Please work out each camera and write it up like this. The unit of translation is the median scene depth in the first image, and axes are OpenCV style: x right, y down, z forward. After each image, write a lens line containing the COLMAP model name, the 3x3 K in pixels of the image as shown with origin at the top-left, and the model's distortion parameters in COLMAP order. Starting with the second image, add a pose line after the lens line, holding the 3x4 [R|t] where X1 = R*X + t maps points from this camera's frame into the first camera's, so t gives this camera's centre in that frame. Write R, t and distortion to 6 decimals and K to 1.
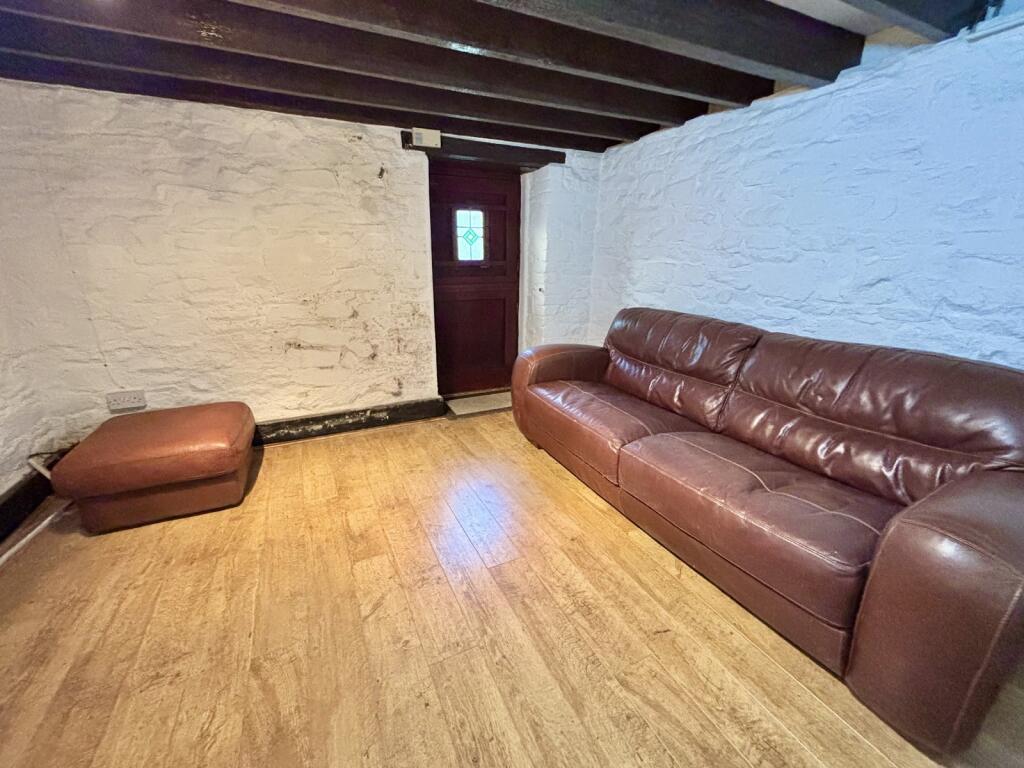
lens RADIAL K [[411.9, 0, 509.0], [0, 411.9, 386.5], [0, 0, 1]] dist [-0.000623, -0.000381]
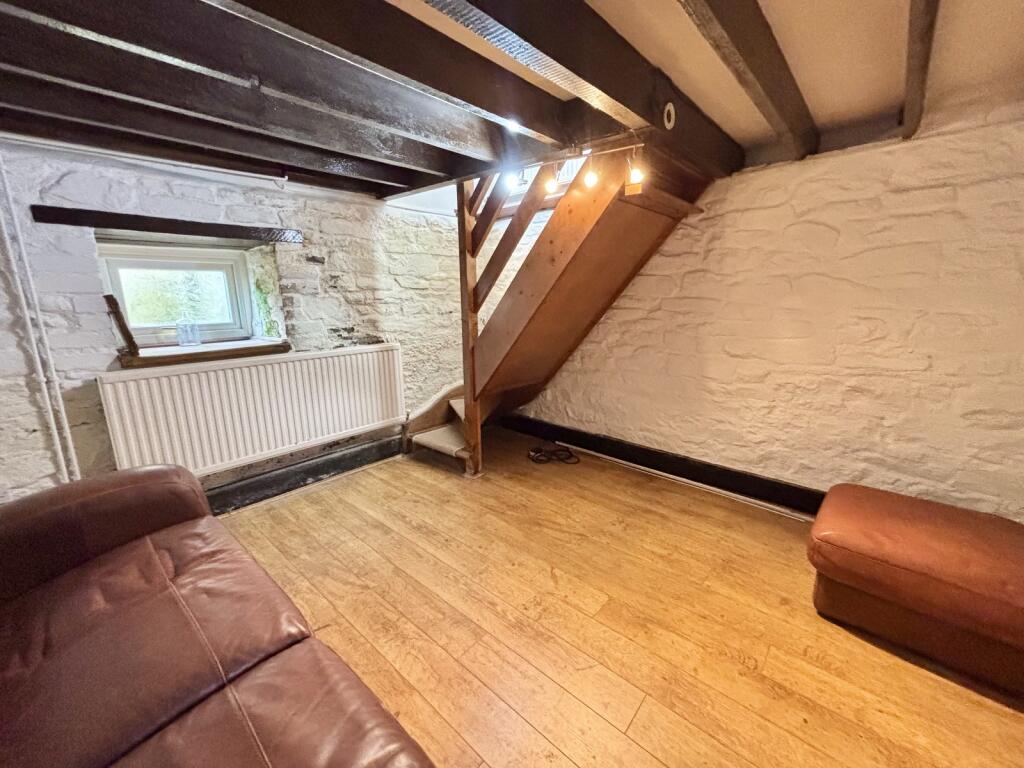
lens RADIAL K [[411.9, 0, 512.8], [0, 411.9, 383.1], [0, 0, 1]] dist [-0.000623, -0.000381]
pose [[-0.923191, 0.087887, -0.374159, 0.226195], [-0.110023, 0.872333, 0.476372, -0.592331], [0.368258, 0.480948, -0.795660, 1.663201]]
